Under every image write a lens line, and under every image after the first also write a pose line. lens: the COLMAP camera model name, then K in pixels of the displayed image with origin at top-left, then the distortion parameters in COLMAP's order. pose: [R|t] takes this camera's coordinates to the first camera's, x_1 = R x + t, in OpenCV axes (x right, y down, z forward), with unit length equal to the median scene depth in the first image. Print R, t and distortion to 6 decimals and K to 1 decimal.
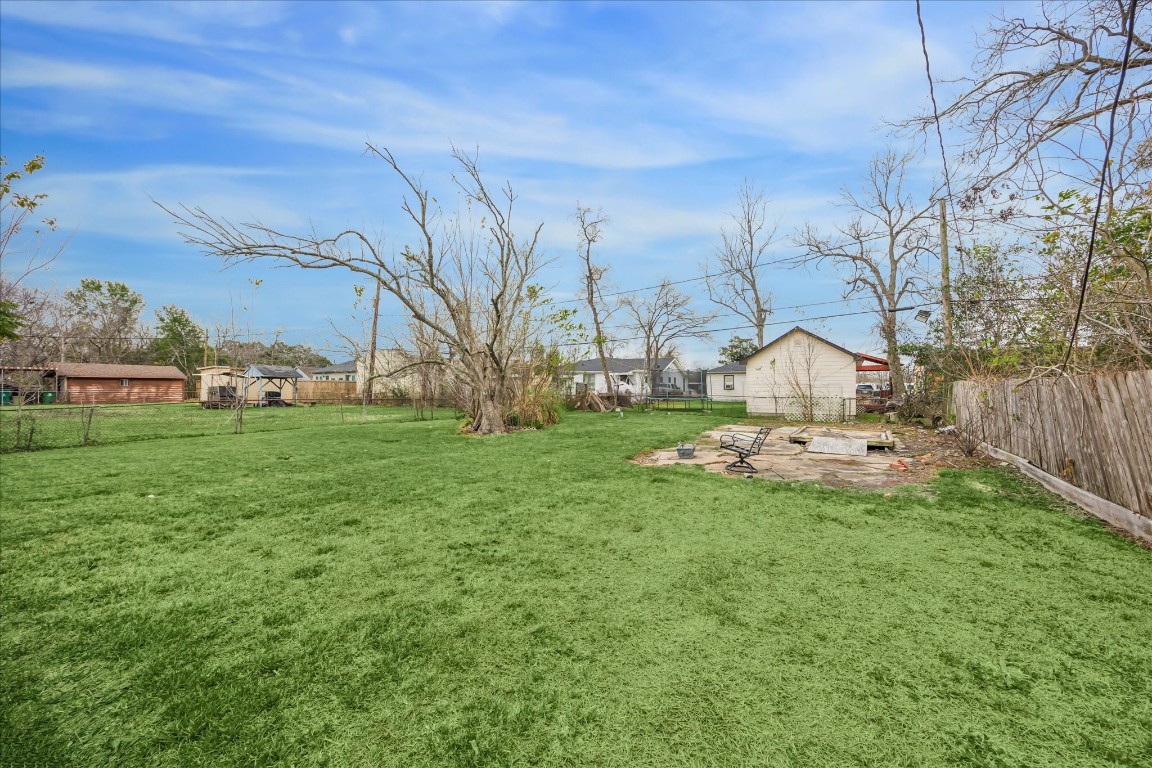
lens RADIAL K [[440.2, 0, 606.5], [0, 440.2, 390.2], [0, 0, 1]] dist [-0.002436, -0.000213]
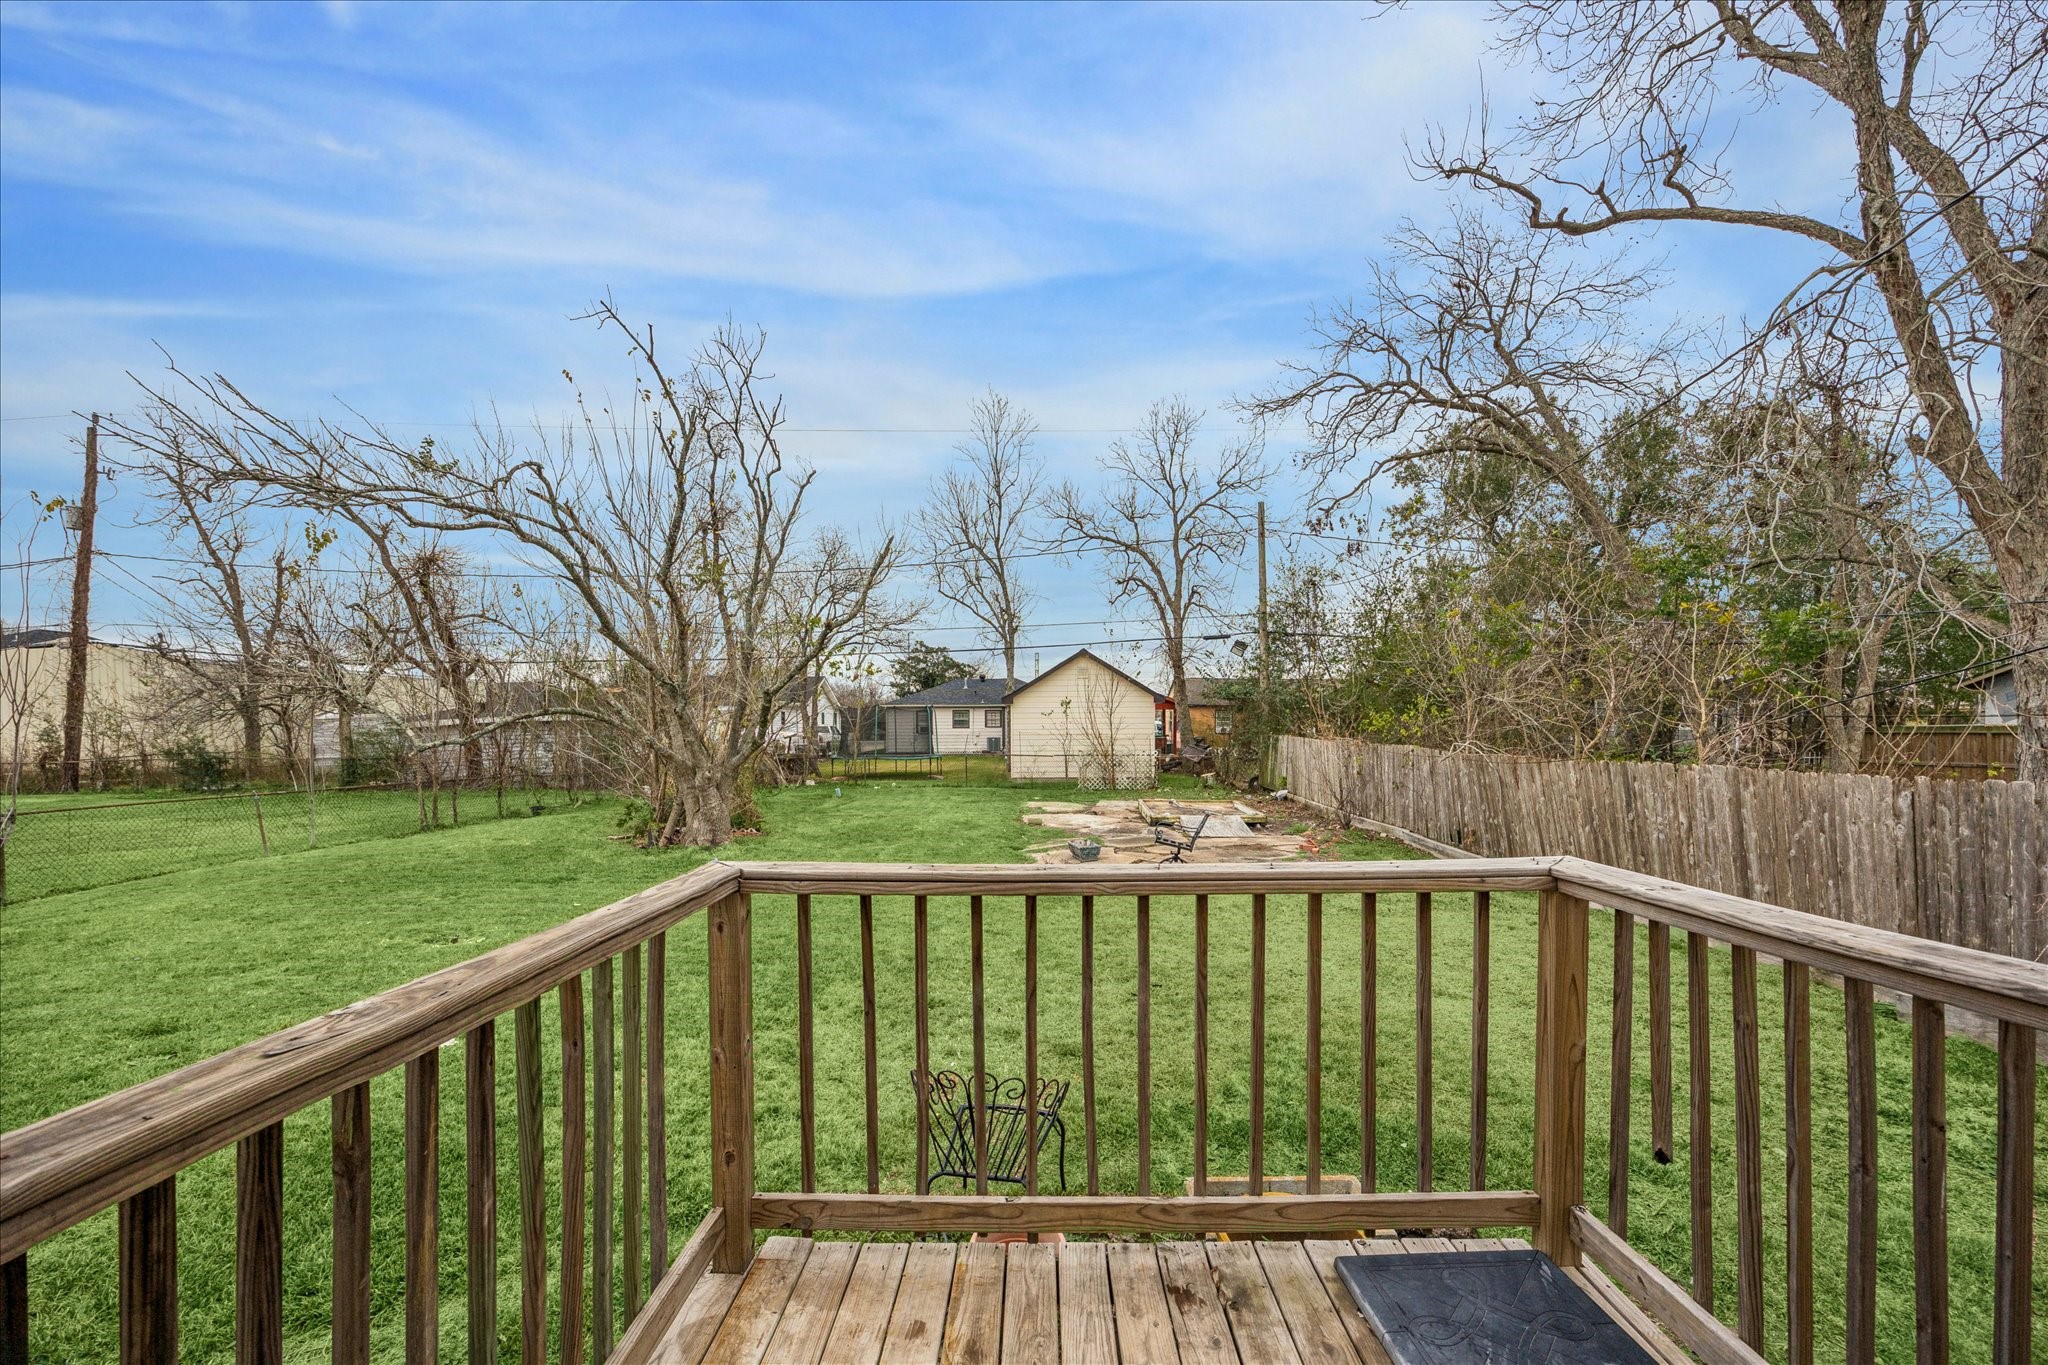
lens RADIAL K [[782.6, 0, 1066.5], [0, 782.6, 755.2], [0, 0, 1]] dist [-0.002436, -0.000213]
pose [[0.860462, -0.025184, 0.508892, -0.221475], [0.006157, 0.999219, 0.039038, -0.030300], [-0.509478, -0.030458, 0.859944, -0.036031]]
